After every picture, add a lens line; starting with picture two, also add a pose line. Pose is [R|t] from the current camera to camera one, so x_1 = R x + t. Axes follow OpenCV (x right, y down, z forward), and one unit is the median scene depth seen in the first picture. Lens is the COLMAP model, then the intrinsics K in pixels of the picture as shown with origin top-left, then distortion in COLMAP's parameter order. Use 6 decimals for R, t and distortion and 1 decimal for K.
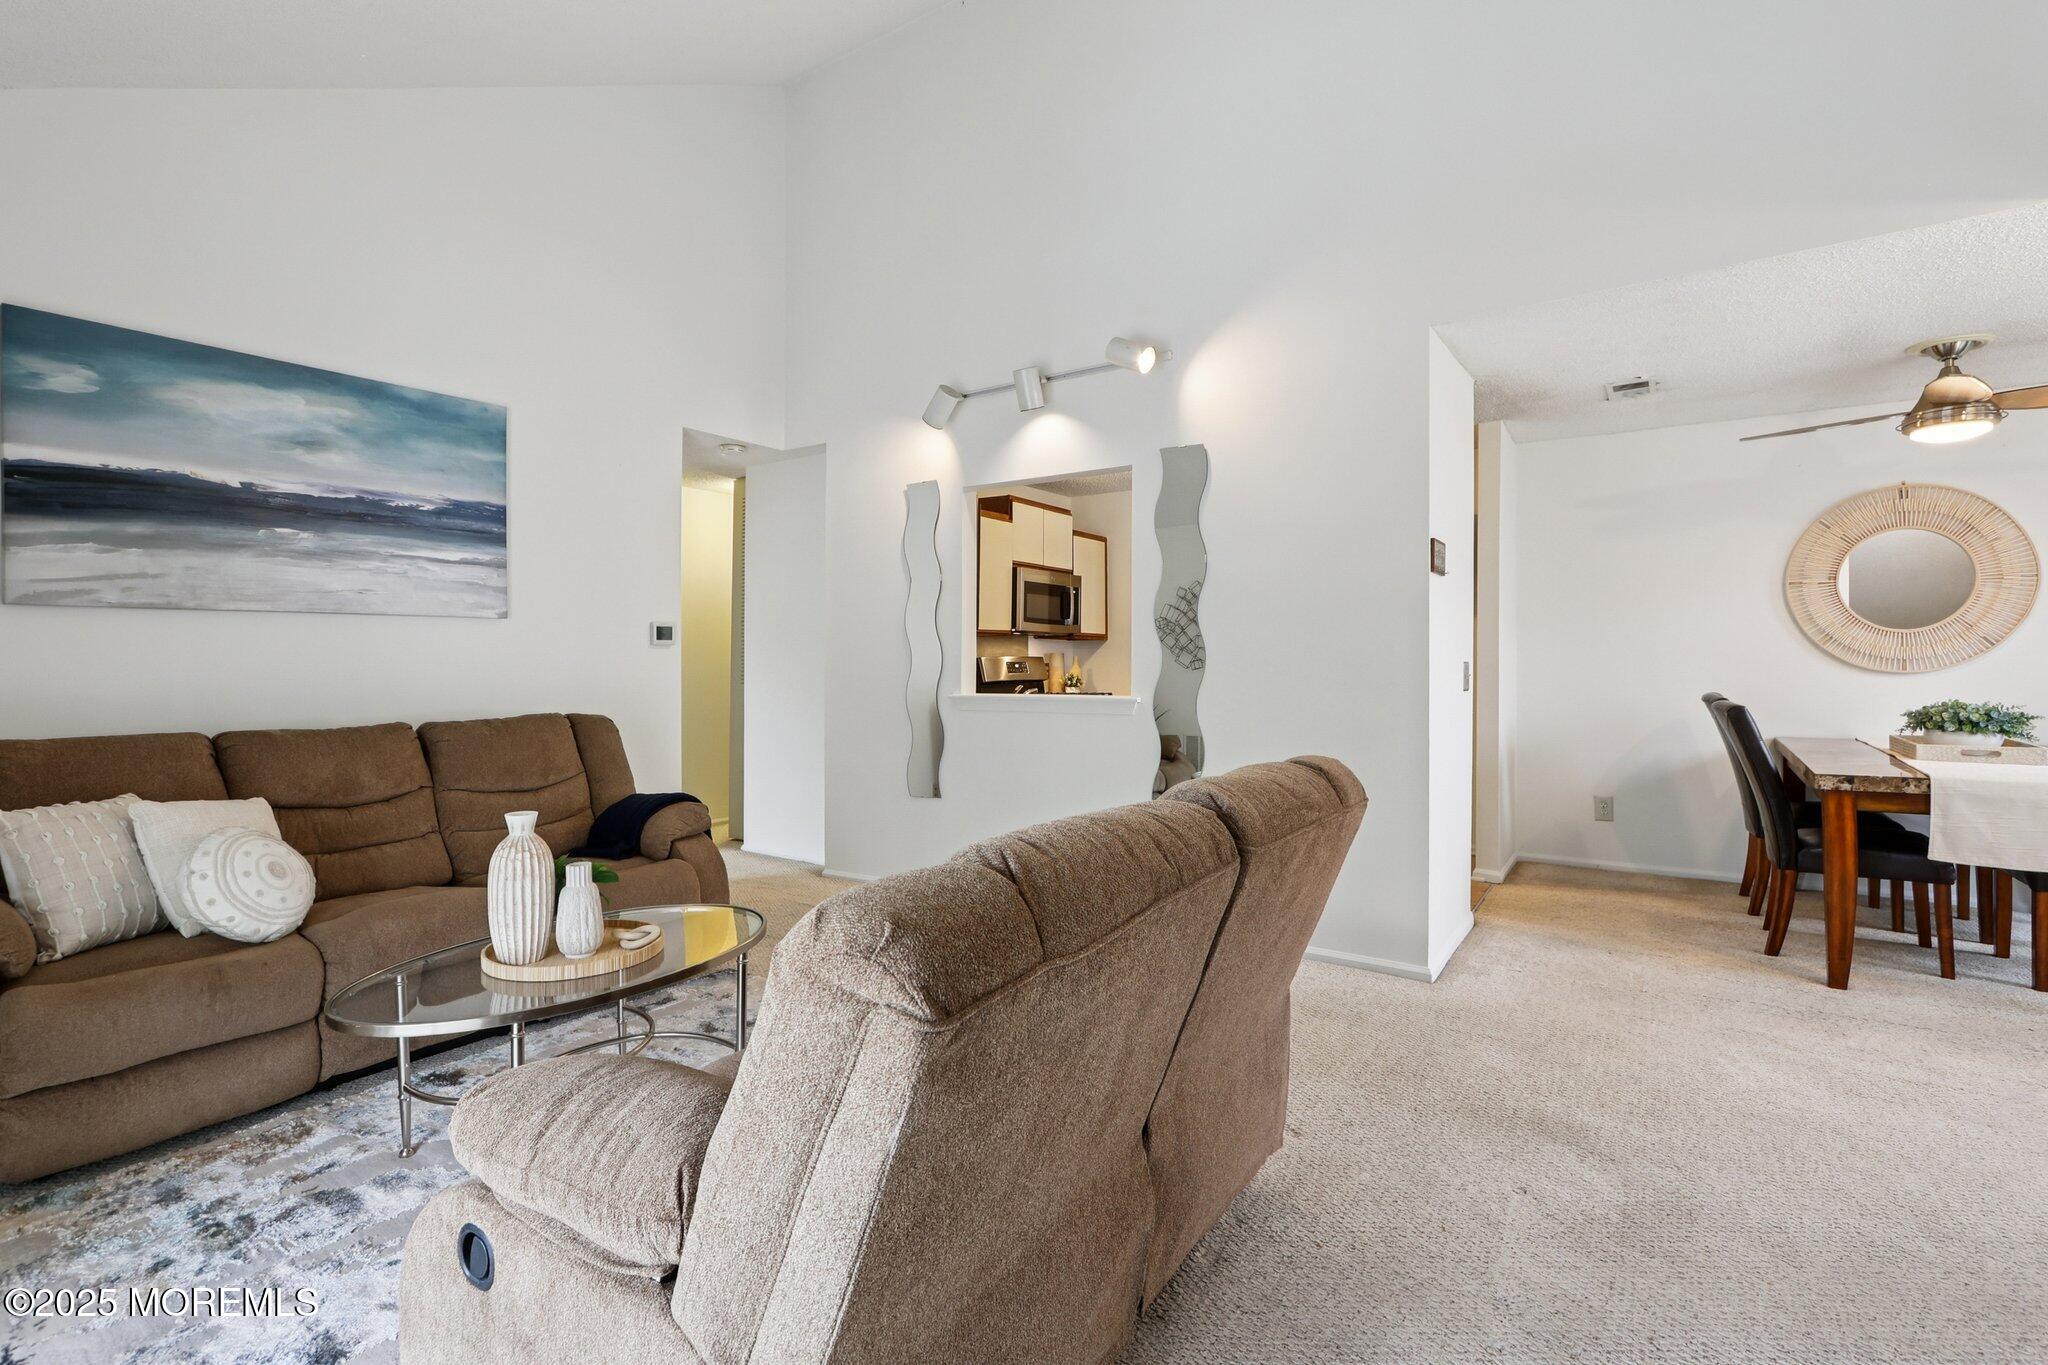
lens RADIAL K [[956.0, 0, 1007.6], [0, 956.0, 665.4], [0, 0, 1]] dist [0.001117, -0.000005]
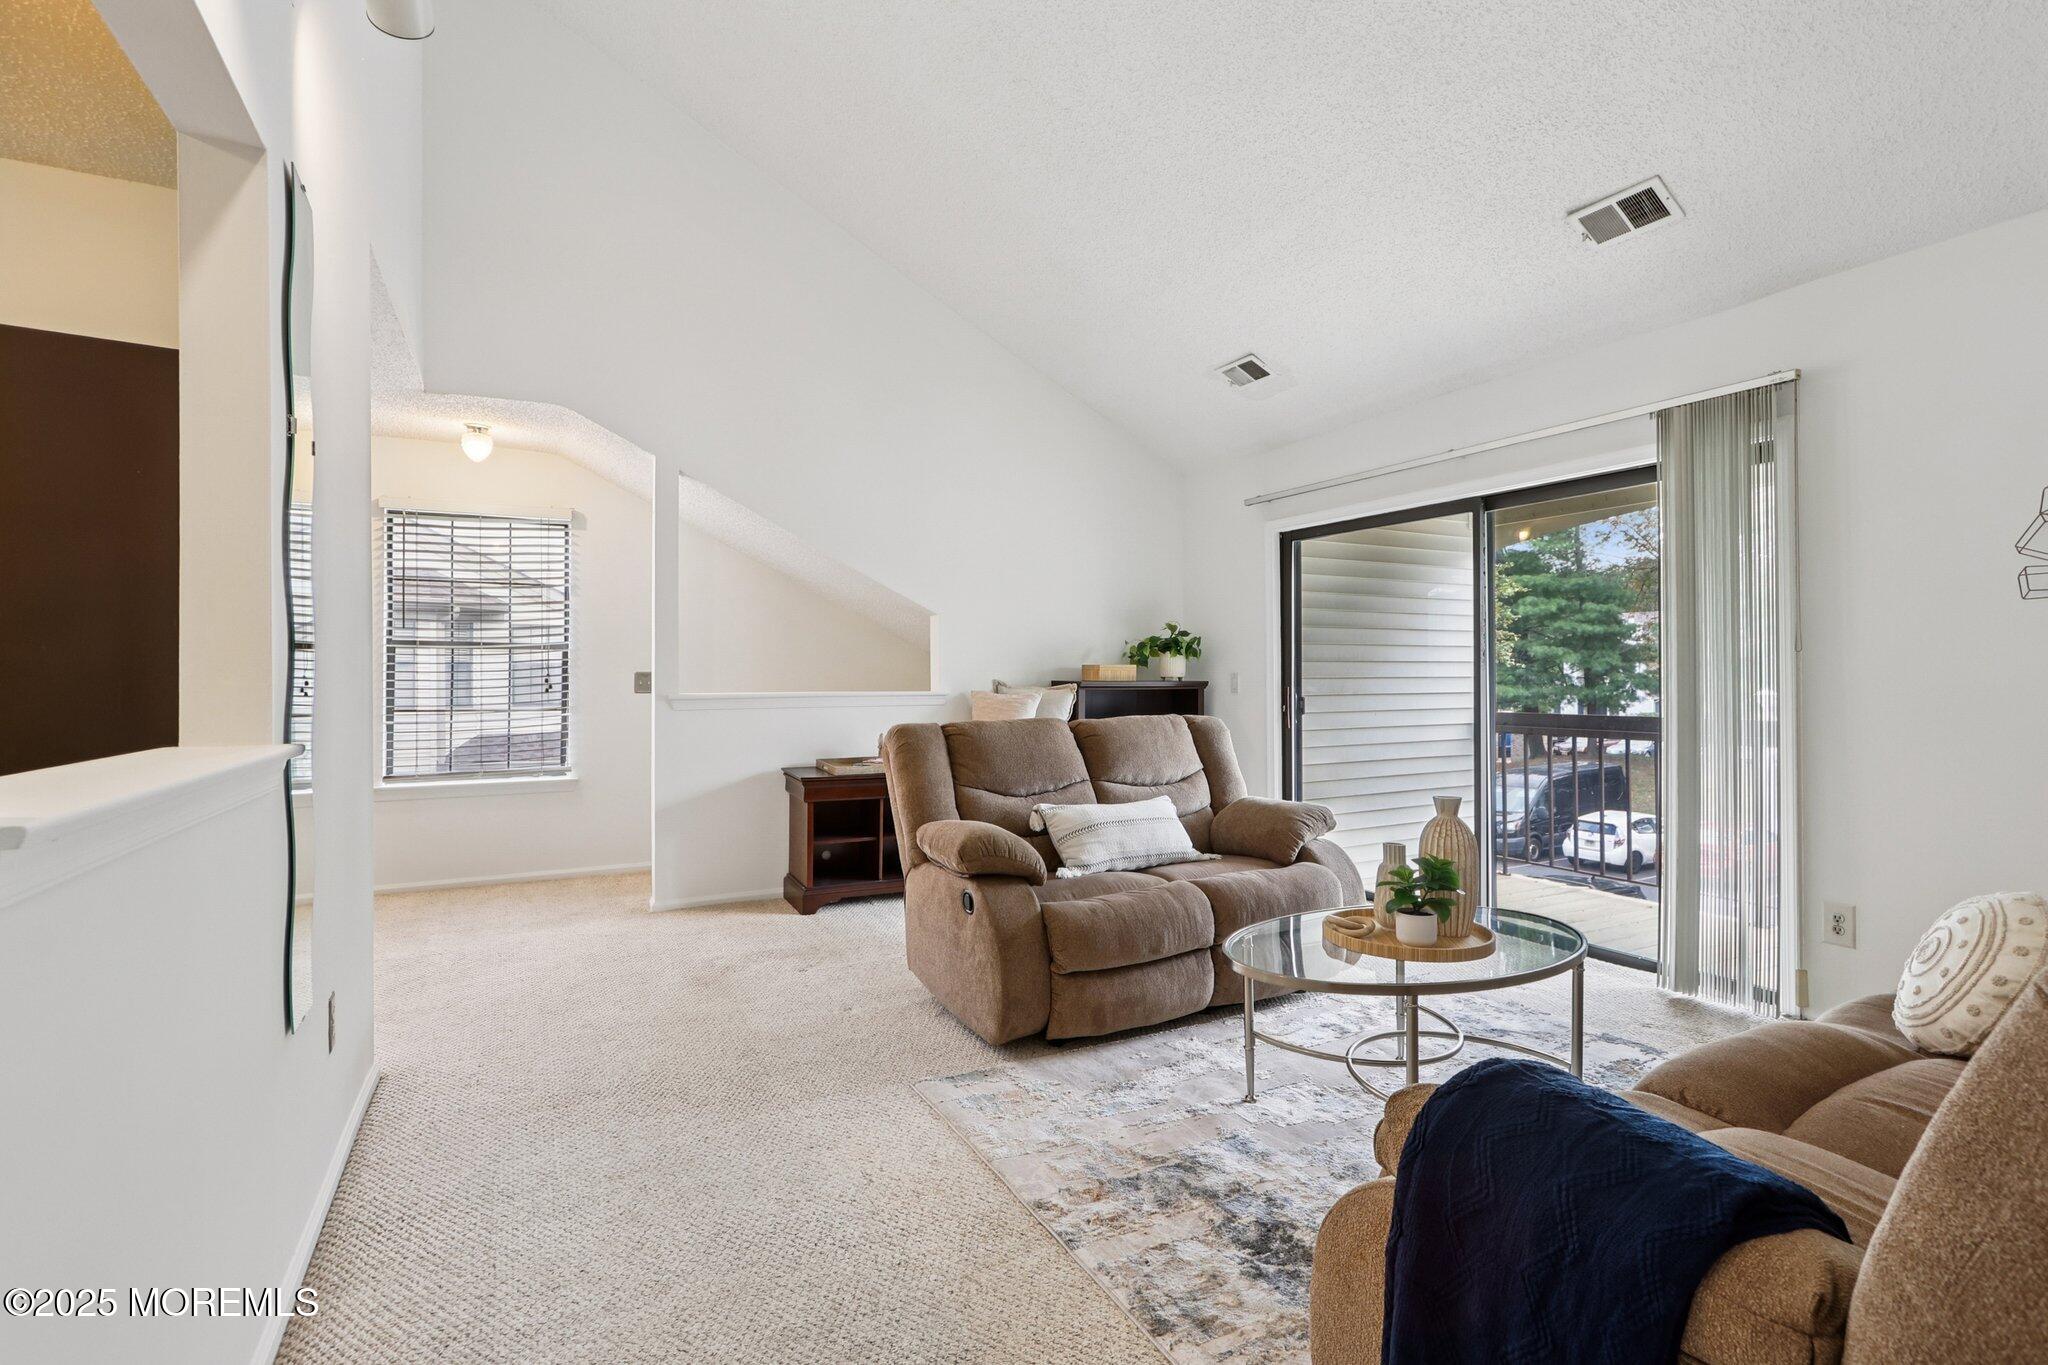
lens RADIAL K [[940.4, 0, 1016.5], [0, 940.4, 671.9], [0, 0, 1]] dist [-0.003605, -0.000151]
pose [[-0.889424, 0.009032, 0.456994, -0.338950], [0.009469, 0.999954, -0.001334, 0.002984], [-0.456985, 0.003141, -0.889469, 1.313736]]
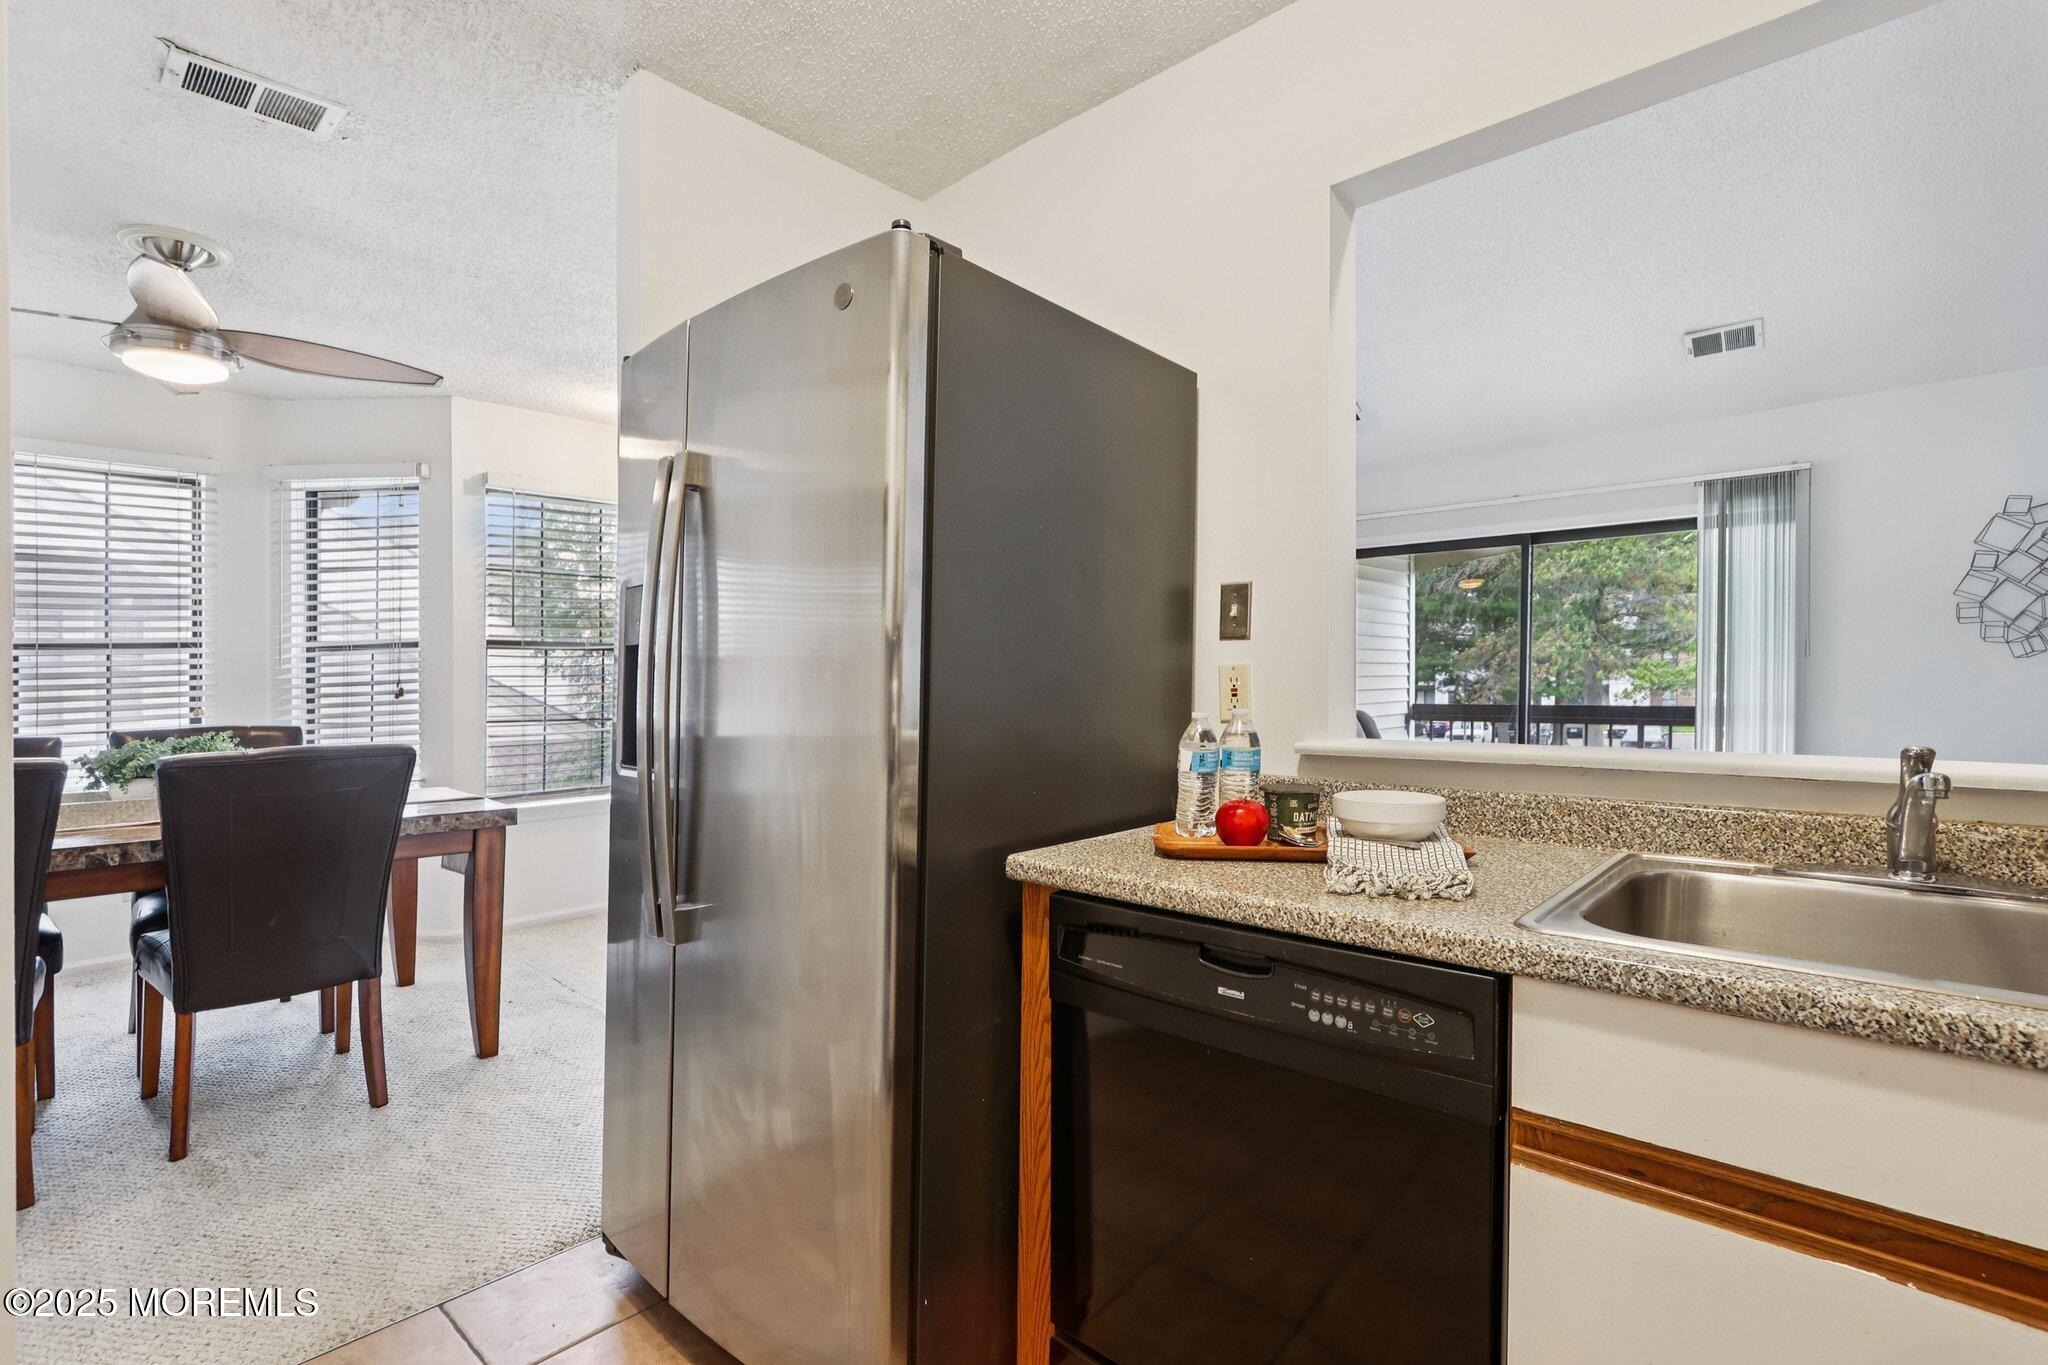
lens RADIAL K [[956.0, 0, 1007.6], [0, 956.0, 665.4], [0, 0, 1]] dist [0.001117, -0.000005]
pose [[-0.990105, 0.017621, 0.139215, 0.252261], [0.016461, 0.999820, -0.009476, 0.000300], [-0.139357, -0.007091, -0.990217, 1.606401]]
